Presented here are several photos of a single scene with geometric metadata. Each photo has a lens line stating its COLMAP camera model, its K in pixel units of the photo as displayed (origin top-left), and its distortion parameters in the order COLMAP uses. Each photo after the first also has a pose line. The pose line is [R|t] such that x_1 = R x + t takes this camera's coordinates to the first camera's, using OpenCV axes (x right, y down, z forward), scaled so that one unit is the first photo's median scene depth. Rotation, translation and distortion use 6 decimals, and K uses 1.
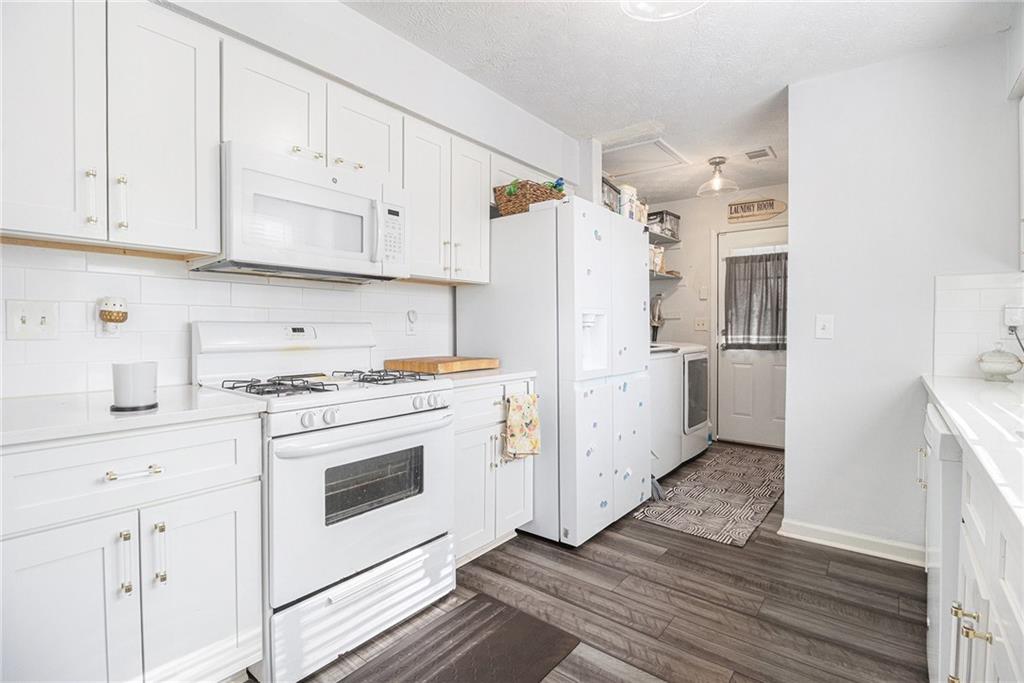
lens RADIAL K [[486.1, 0, 516.4], [0, 486.1, 335.6], [0, 0, 1]] dist [0.030963, -0.027271]
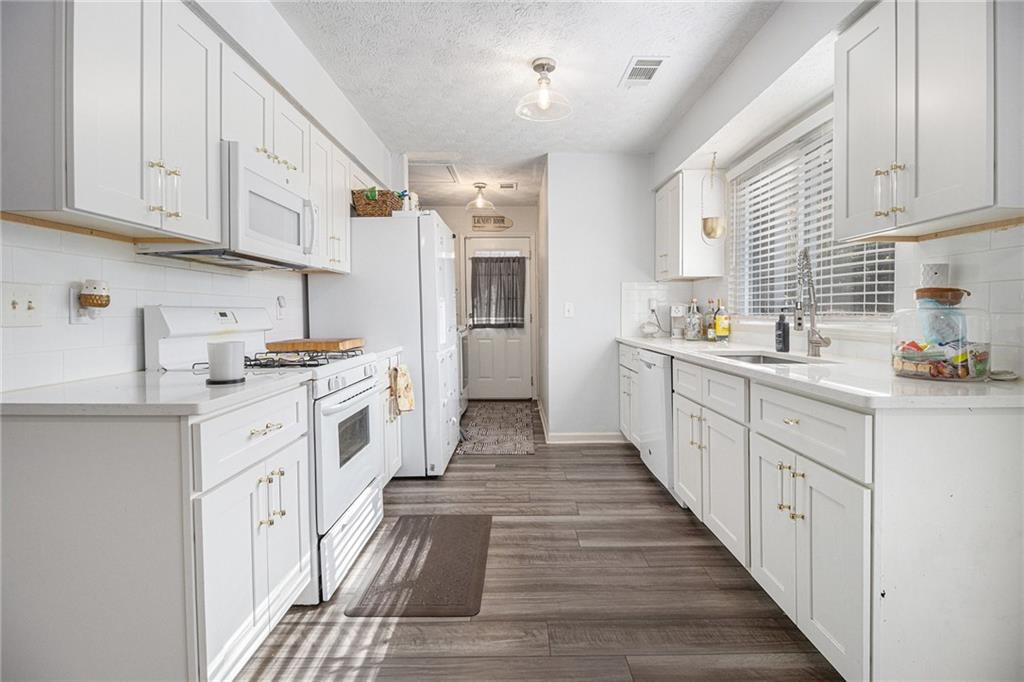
lens RADIAL K [[486.1, 0, 516.4], [0, 486.1, 335.1], [0, 0, 1]] dist [0.030963, -0.027271]
pose [[0.795237, -0.034261, 0.605330, -0.450688], [0.017244, 0.999276, 0.033905, 0.006092], [-0.606053, -0.016524, 0.795252, -0.158691]]
